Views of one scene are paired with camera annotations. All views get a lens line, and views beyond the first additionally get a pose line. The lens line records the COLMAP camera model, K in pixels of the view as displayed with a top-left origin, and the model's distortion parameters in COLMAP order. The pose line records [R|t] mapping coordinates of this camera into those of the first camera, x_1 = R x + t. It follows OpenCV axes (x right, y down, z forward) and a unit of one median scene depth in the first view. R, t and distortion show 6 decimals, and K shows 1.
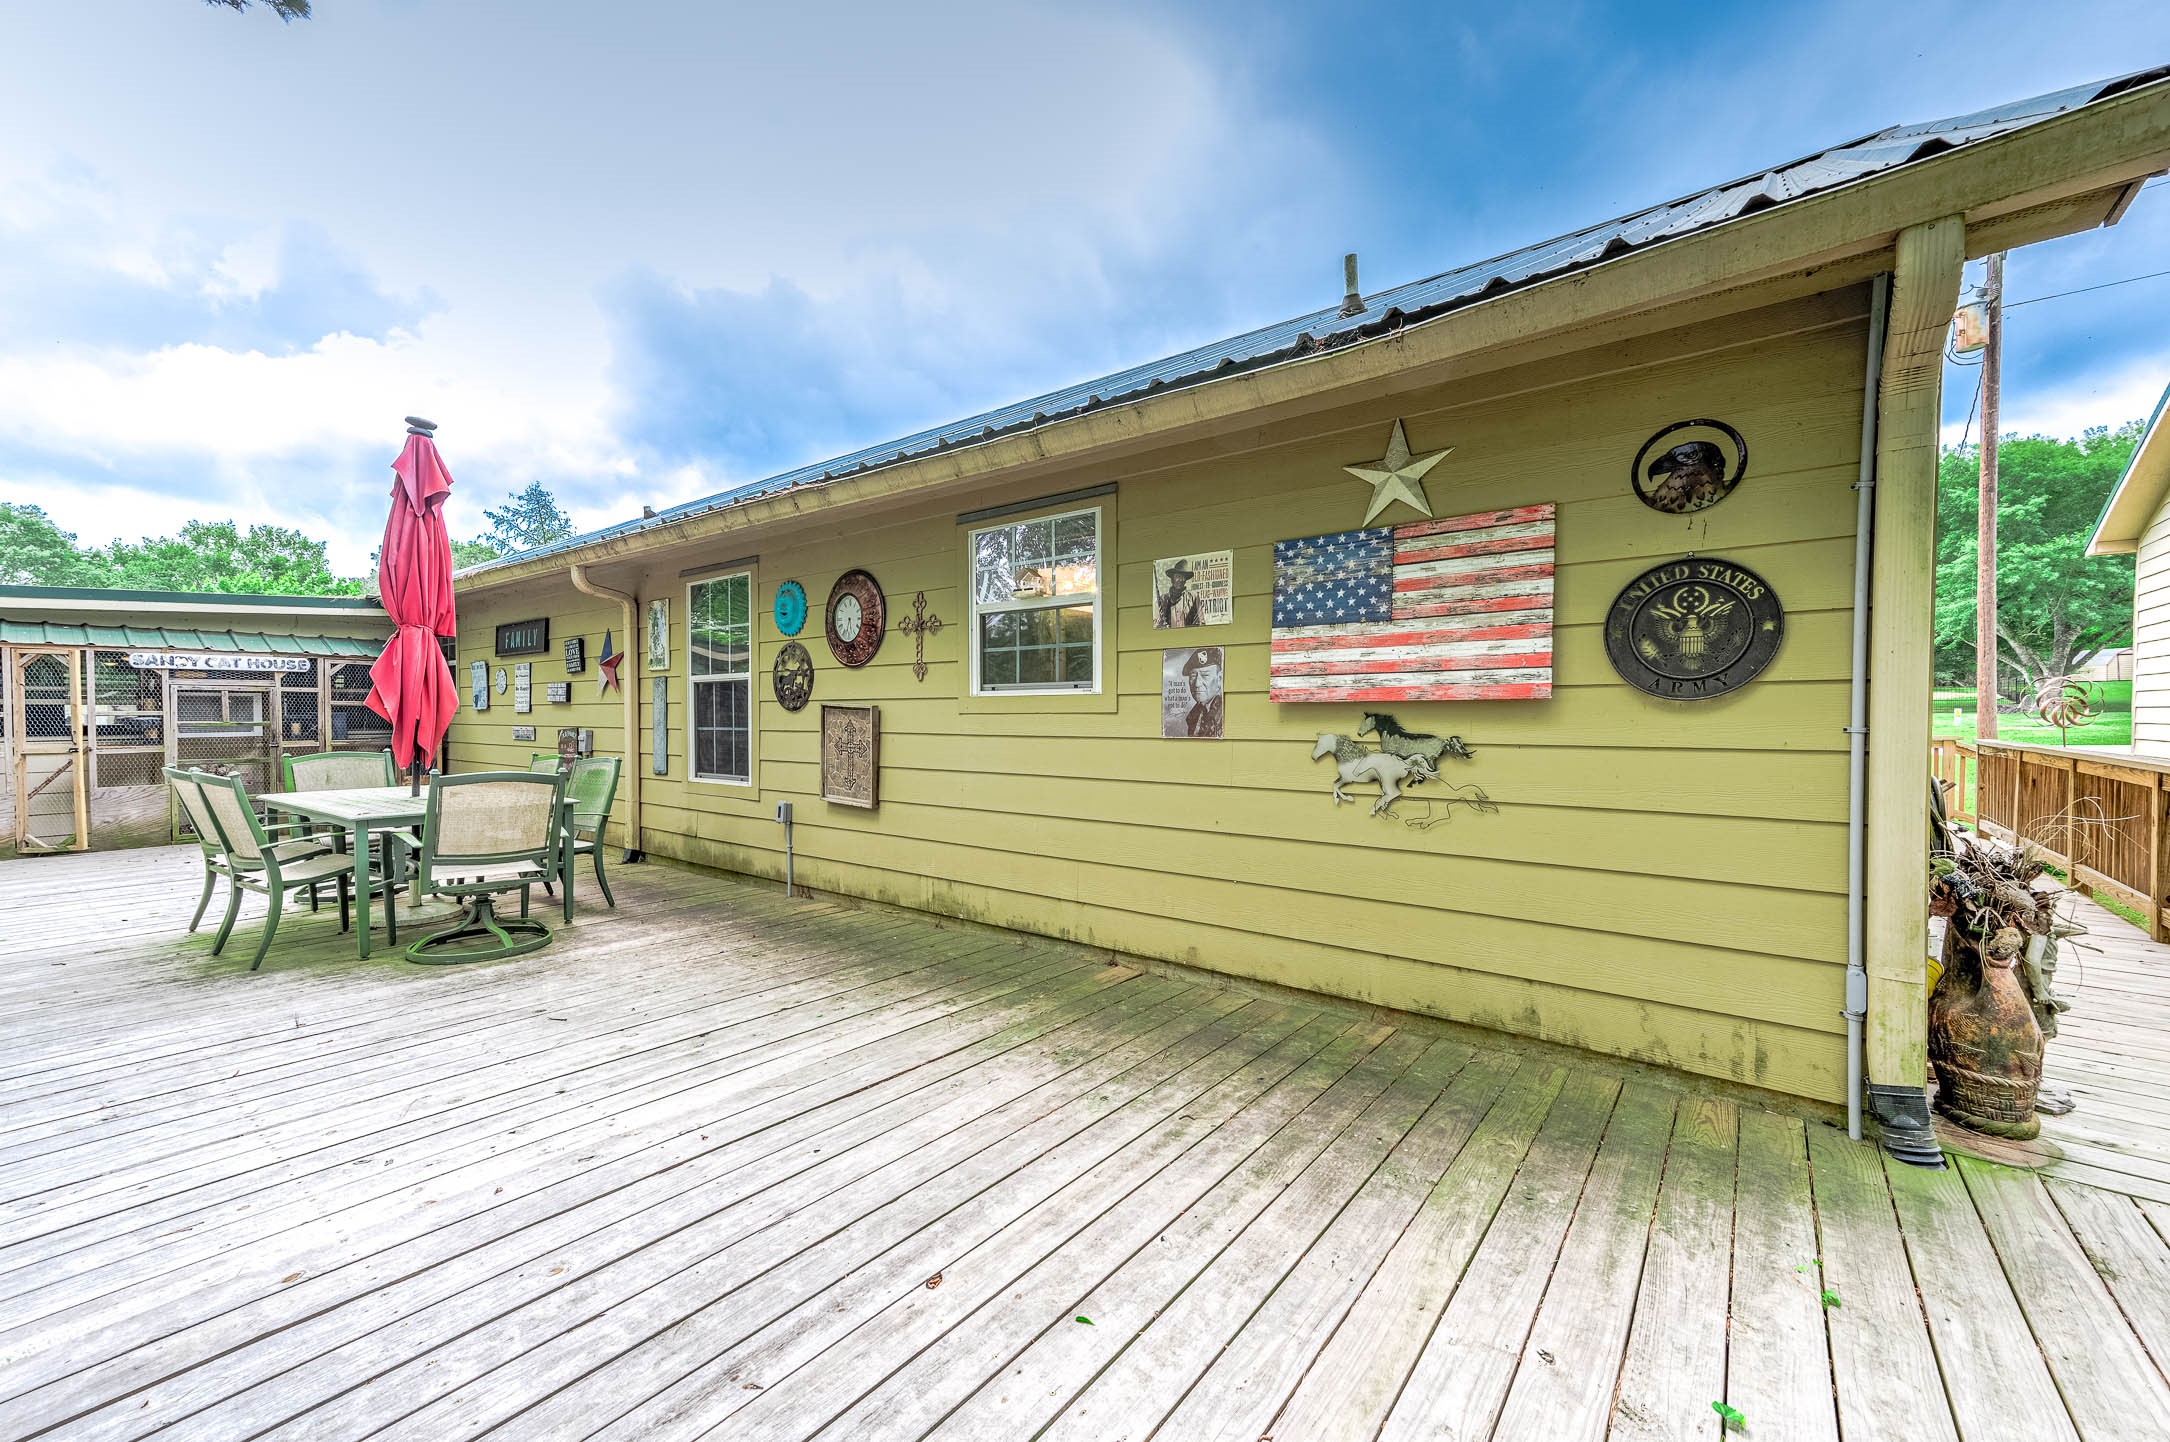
lens RADIAL K [[841.9, 0, 1093.1], [0, 841.9, 724.3], [0, 0, 1]] dist [0.017128, 0.000654]
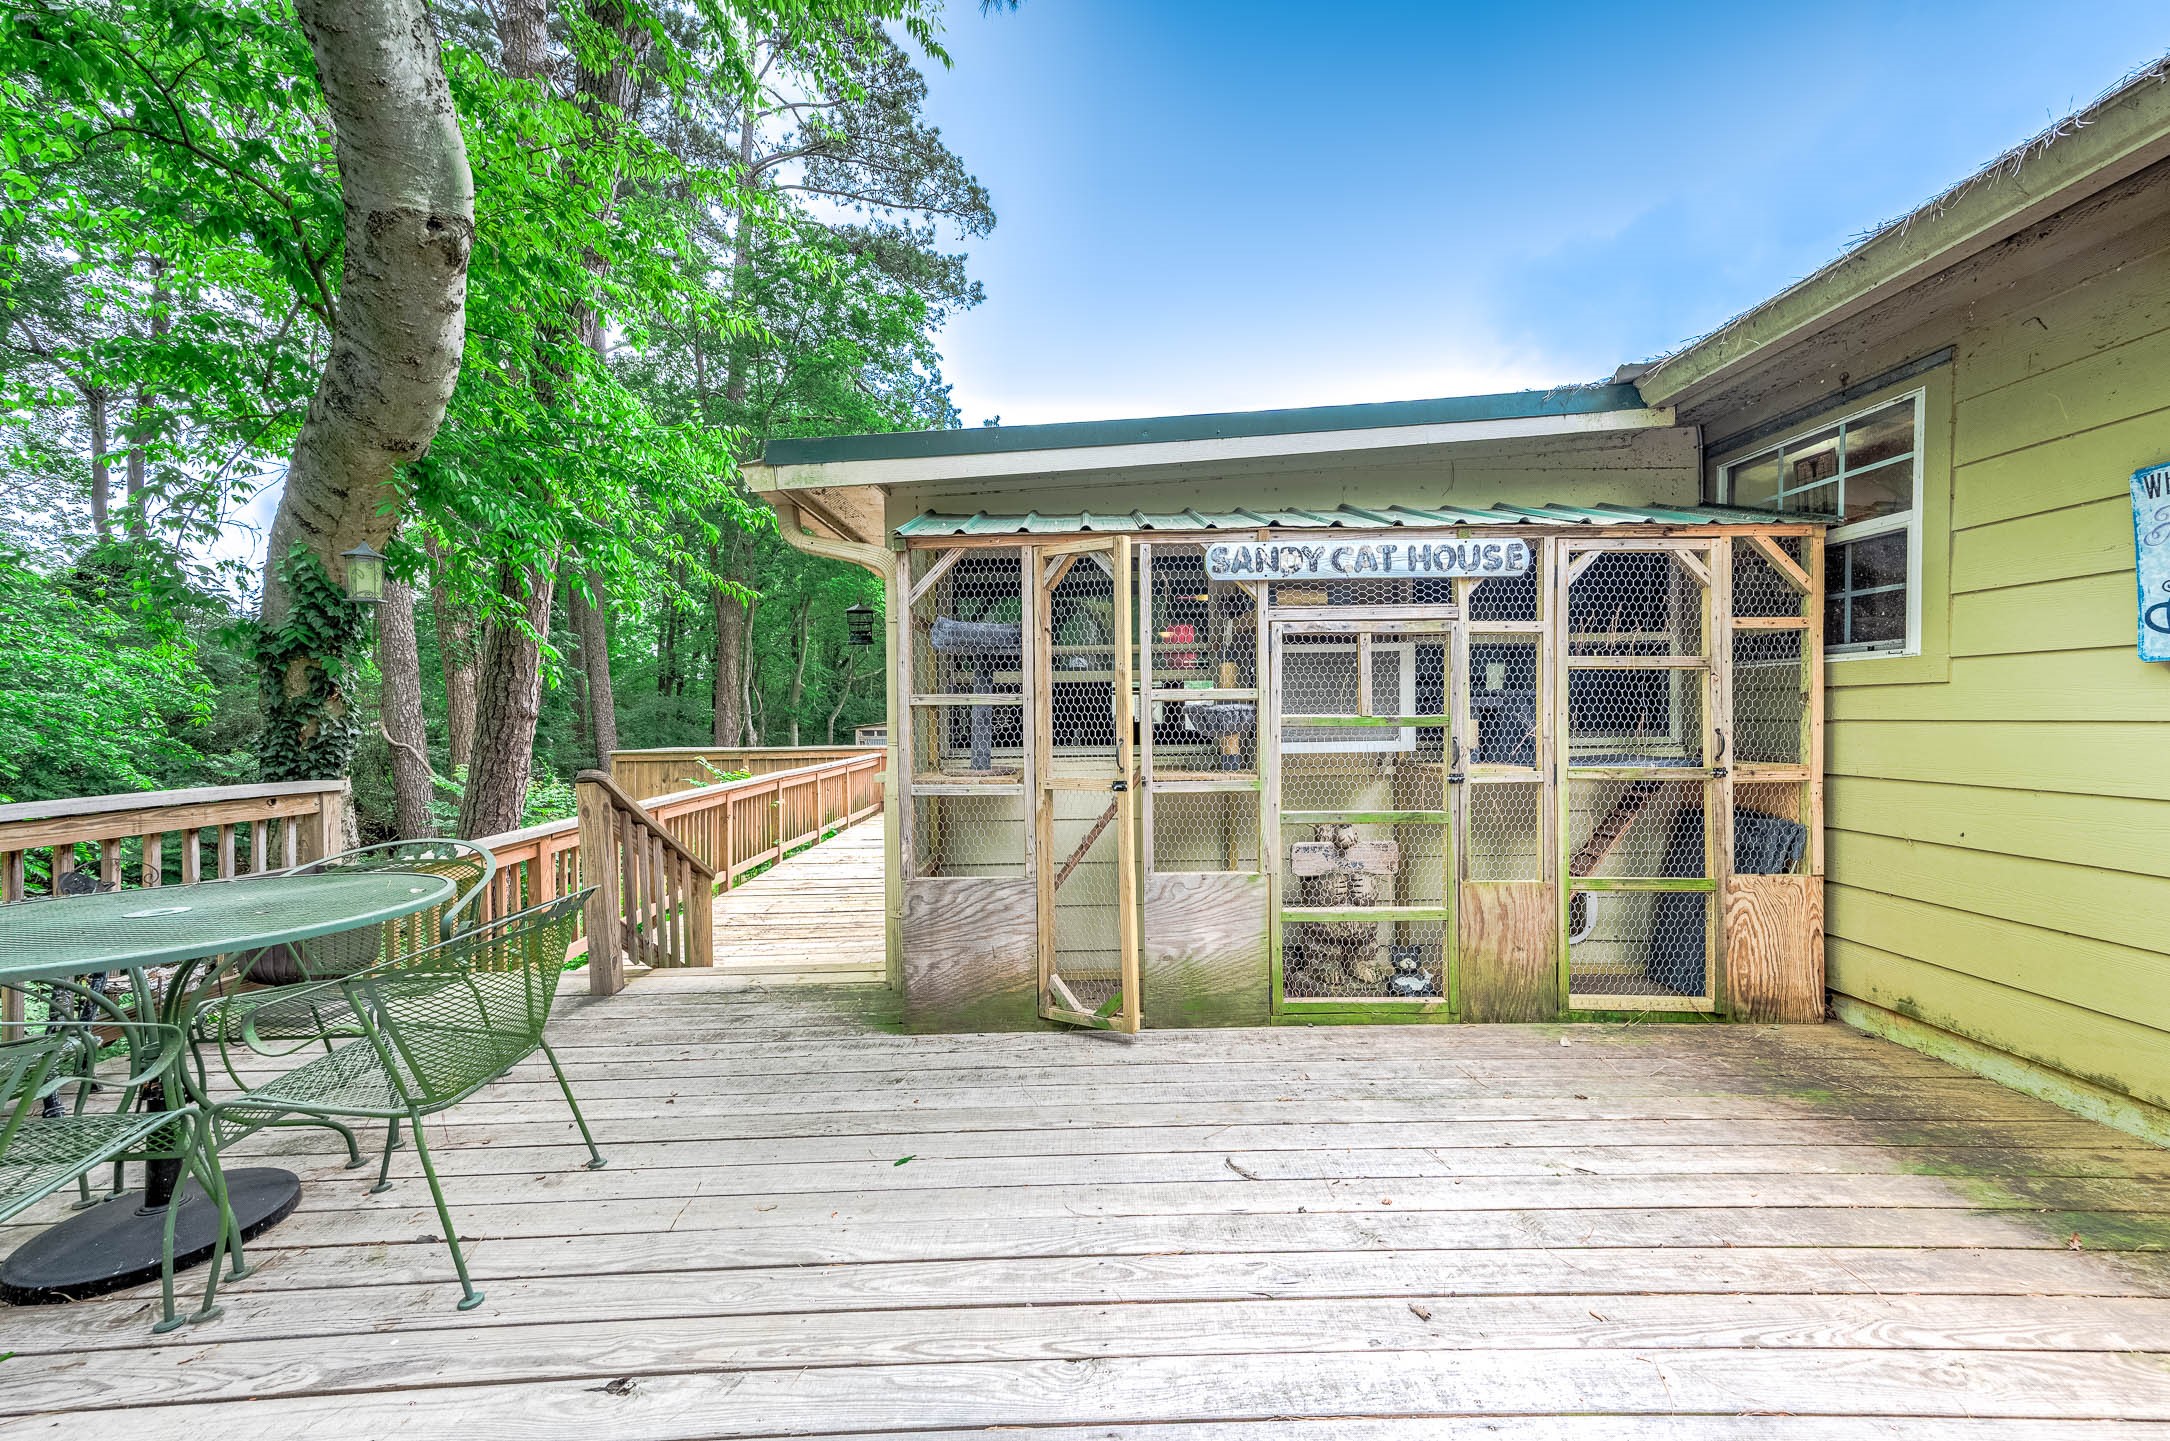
lens RADIAL K [[841.9, 0, 1085.7], [0, 841.9, 724.8], [0, 0, 1]] dist [0.017128, 0.000654]
pose [[0.629753, -0.001282, -0.776795, -0.860613], [-0.002916, 0.999988, -0.004015, 0.003701], [0.776790, 0.004793, 0.629741, 0.718182]]
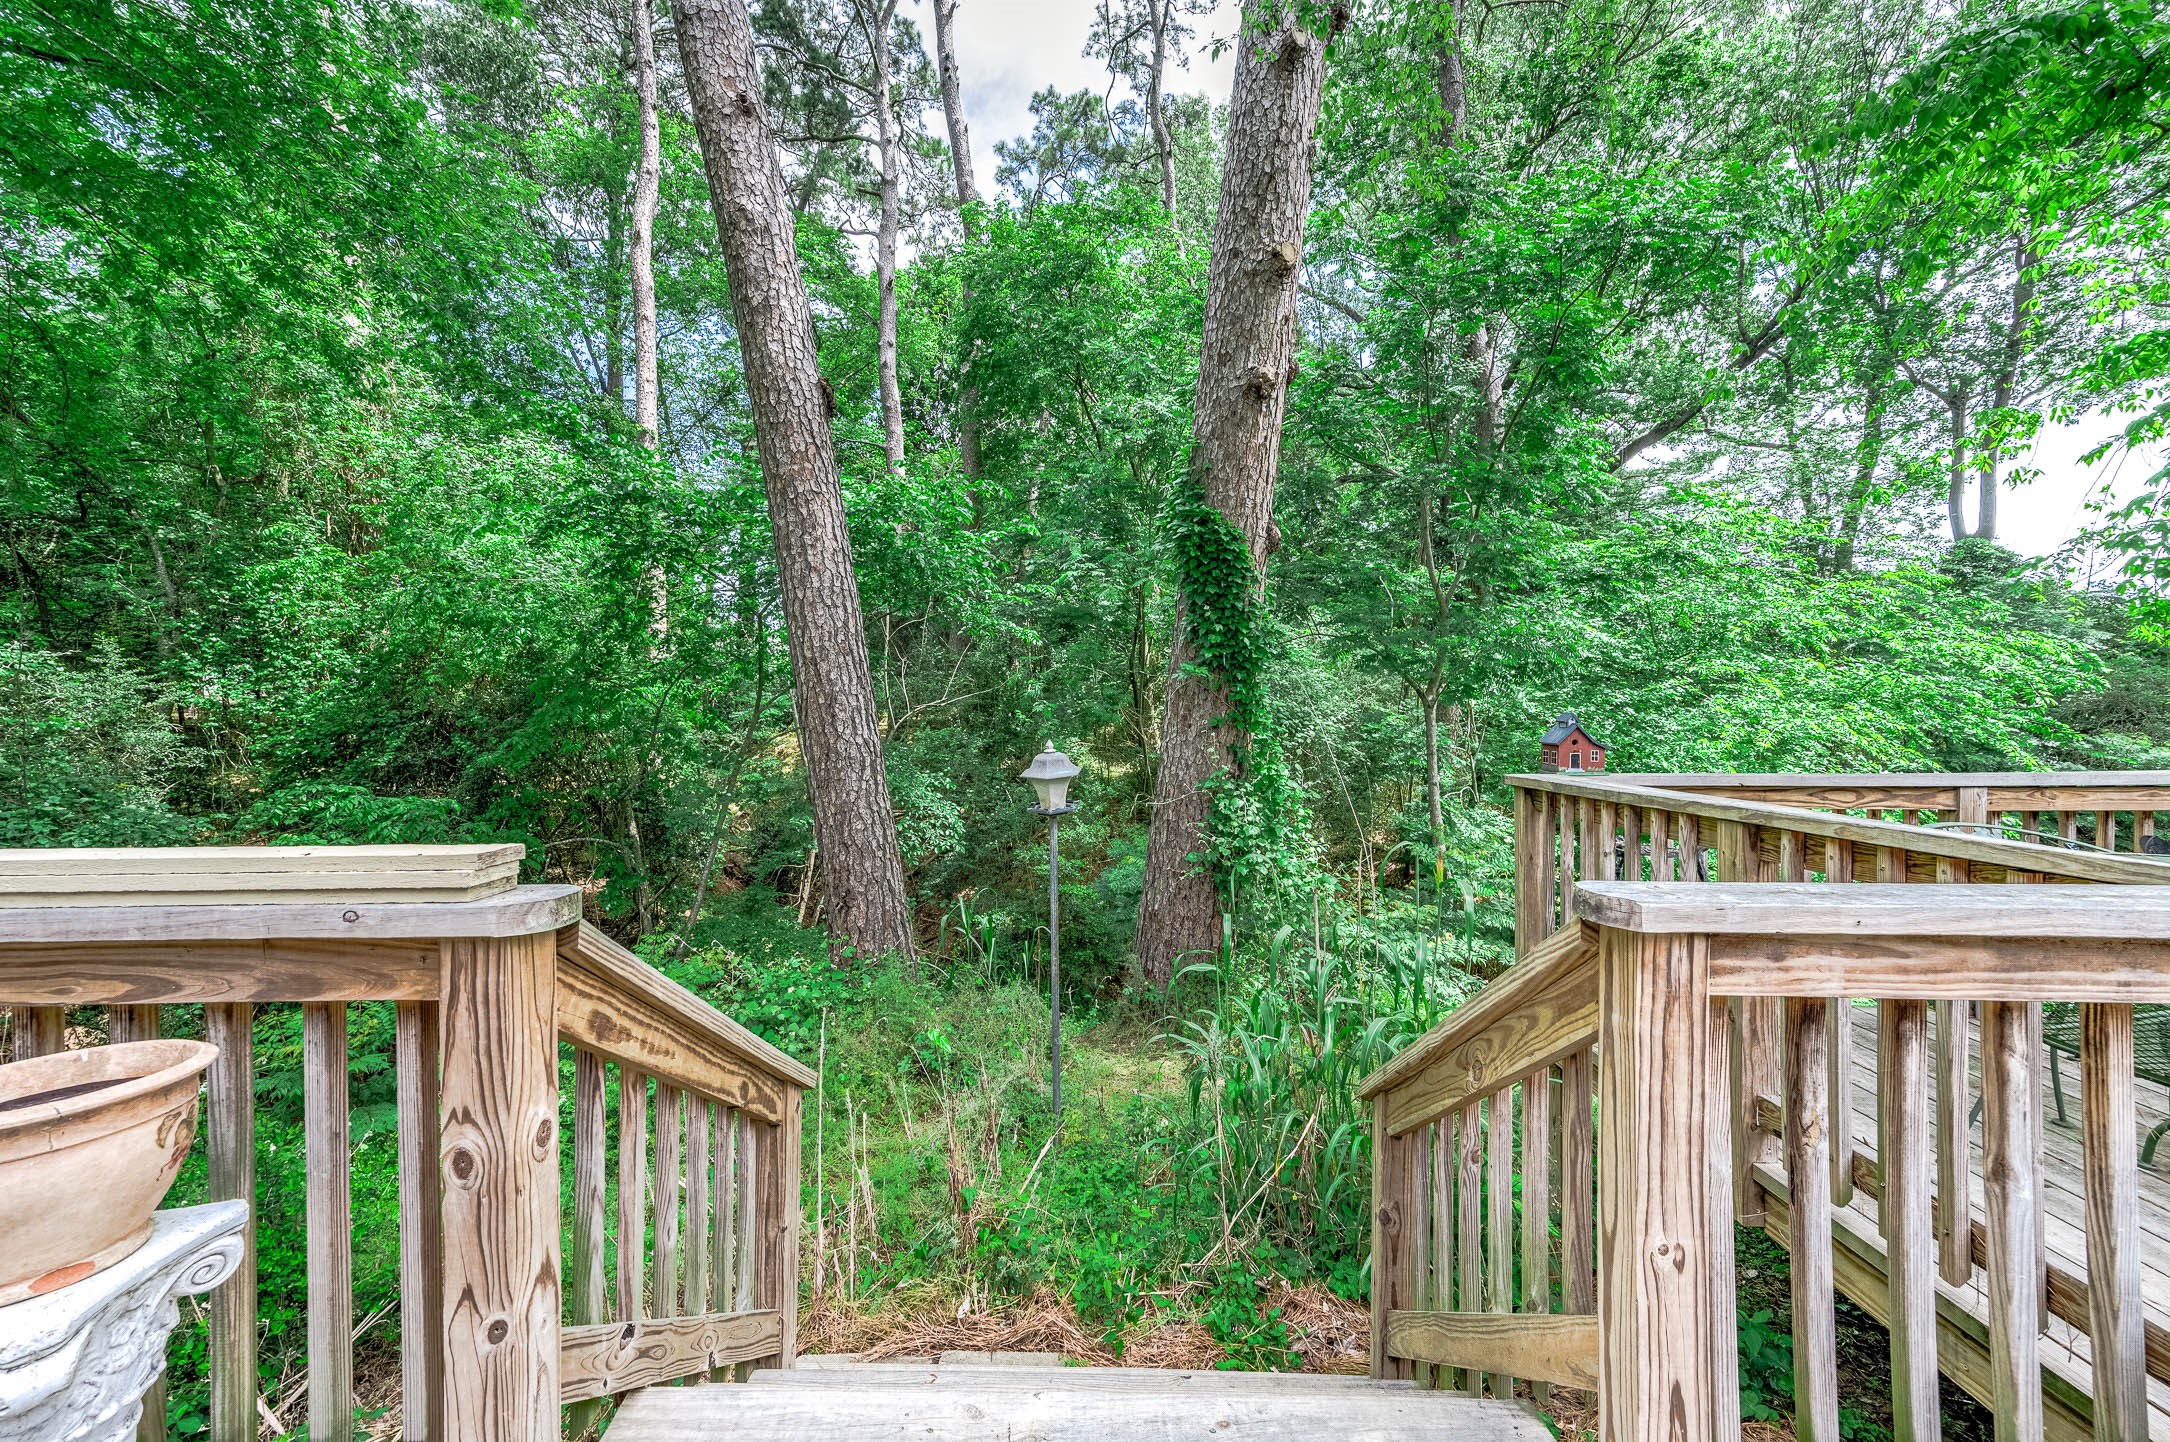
lens RADIAL K [[841.9, 0, 1084.8], [0, 841.9, 723.6], [0, 0, 1]] dist [0.017128, 0.000654]
pose [[-0.811727, 0.010420, -0.583944, -0.684736], [-0.004996, 0.999680, 0.024783, 0.008817], [0.584015, 0.023035, -0.811416, 0.625329]]
